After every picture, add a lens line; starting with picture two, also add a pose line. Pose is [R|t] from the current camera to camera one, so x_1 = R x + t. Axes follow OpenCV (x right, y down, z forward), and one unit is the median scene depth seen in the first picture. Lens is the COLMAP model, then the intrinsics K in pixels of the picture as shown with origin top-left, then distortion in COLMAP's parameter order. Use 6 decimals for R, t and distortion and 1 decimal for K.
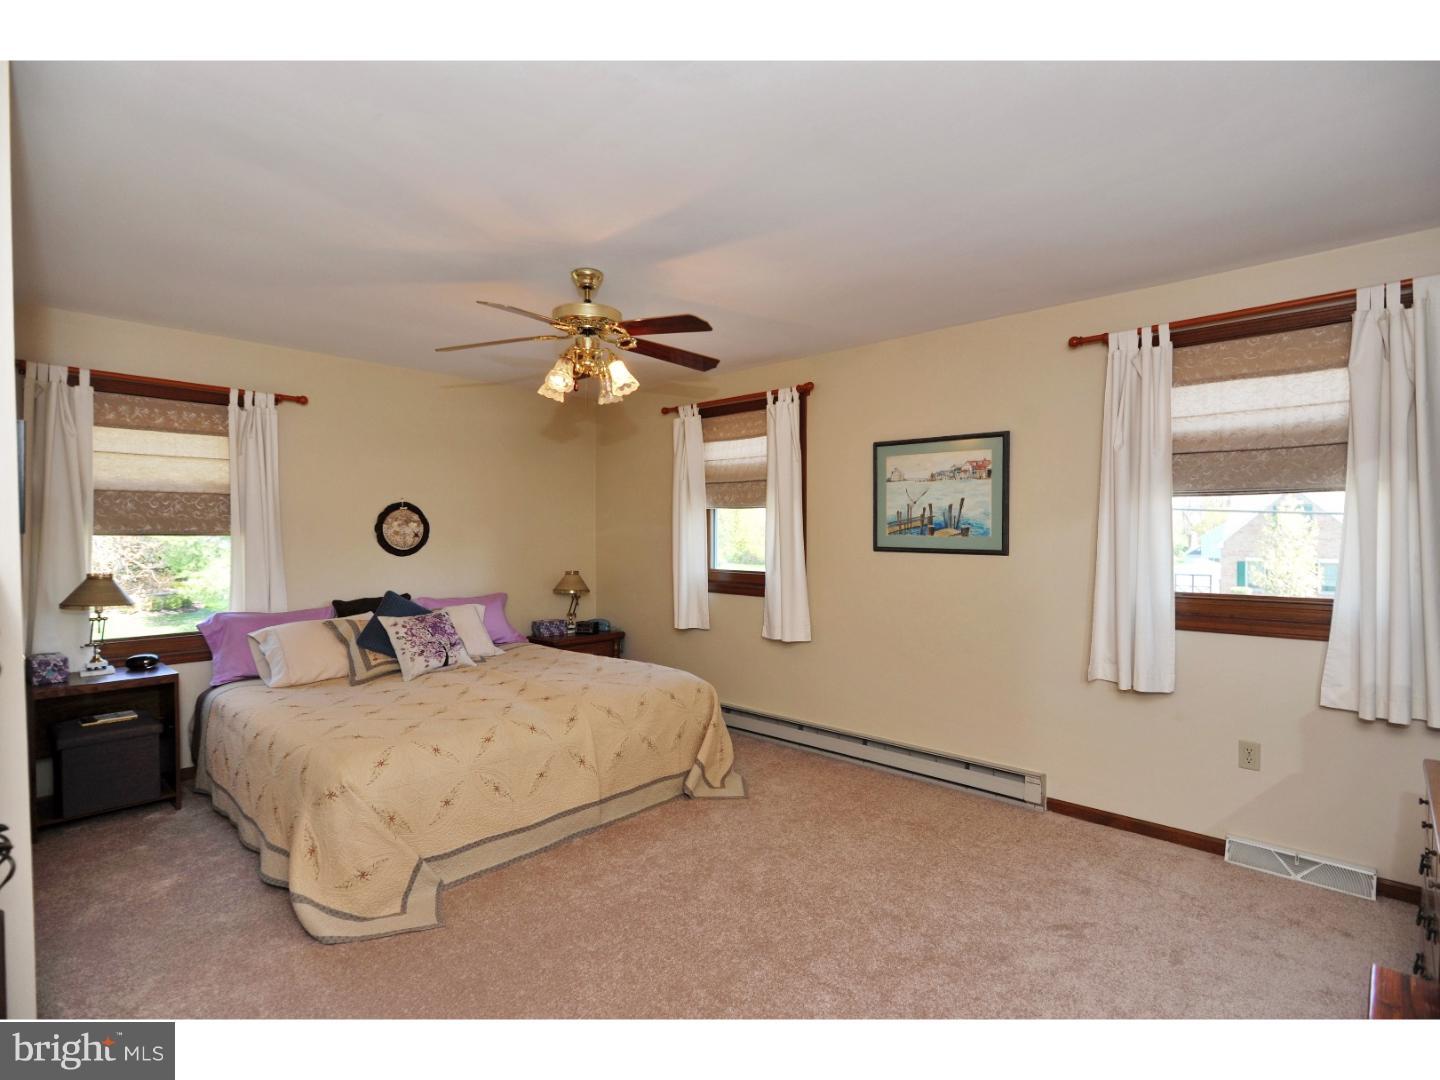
lens RADIAL K [[703.4, 0, 720.0], [0, 703.4, 540.0], [0, 0, 1]] dist [-0.001075, -0.000265]
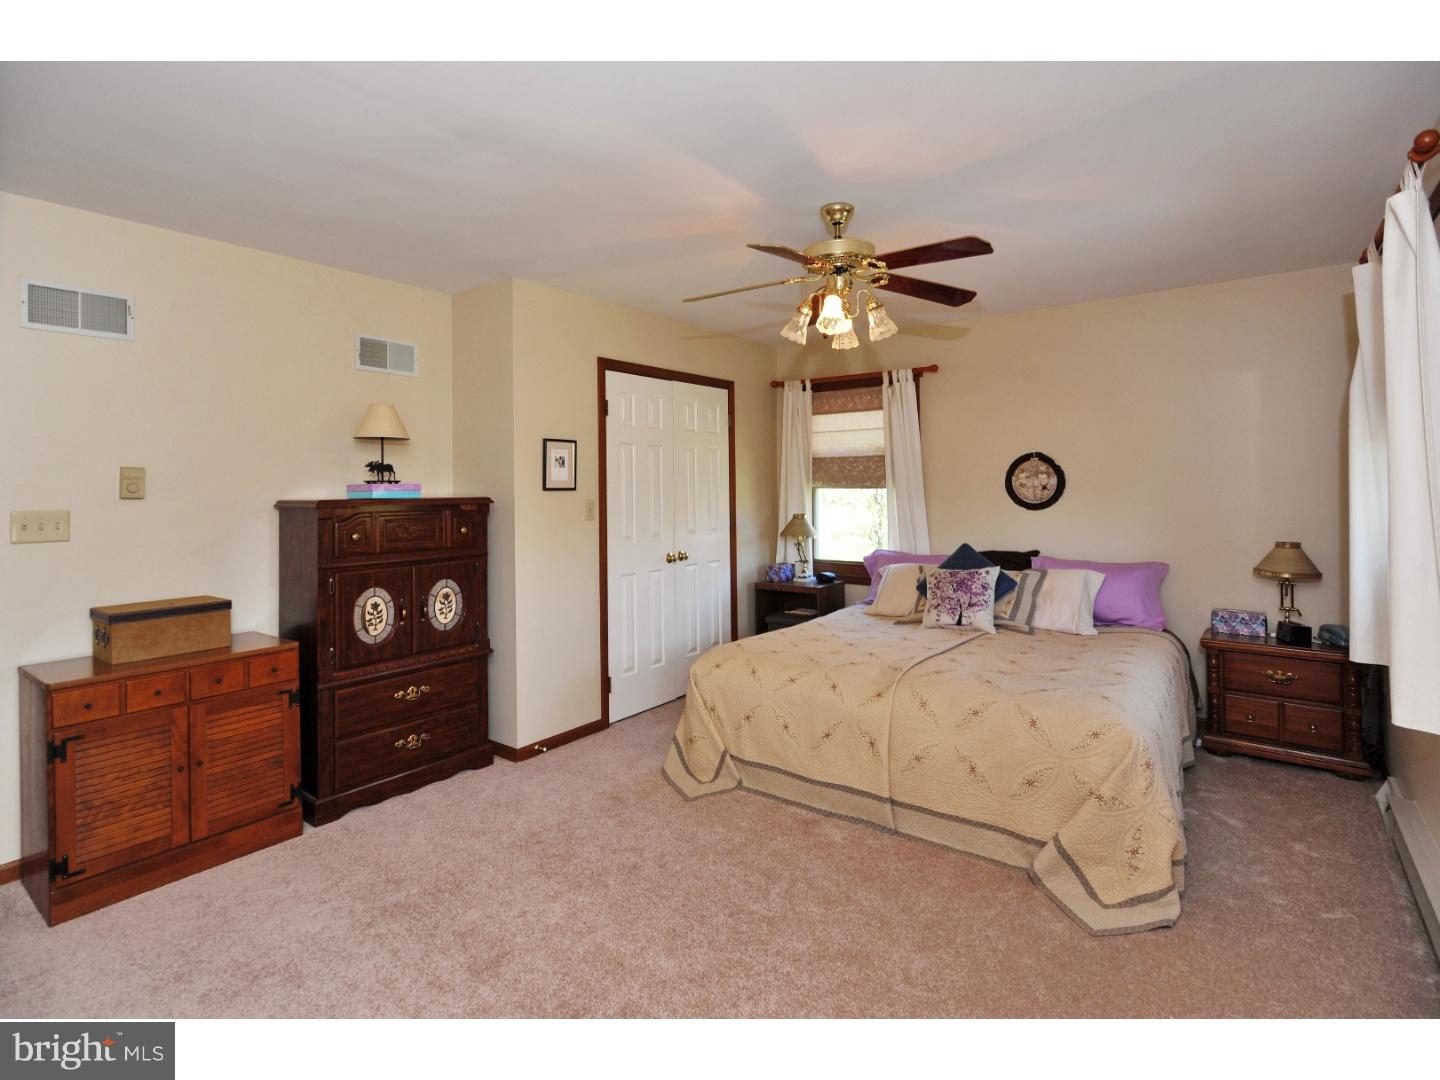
lens RADIAL K [[736.6, 0, 714.8], [0, 736.6, 478.5], [0, 0, 1]] dist [-0.001682, -0.000638]
pose [[0.089432, -0.010720, -0.995935, 0.588727], [-0.000759, 0.999941, -0.010832, -0.009732], [0.995993, 0.001724, 0.089419, 0.585467]]
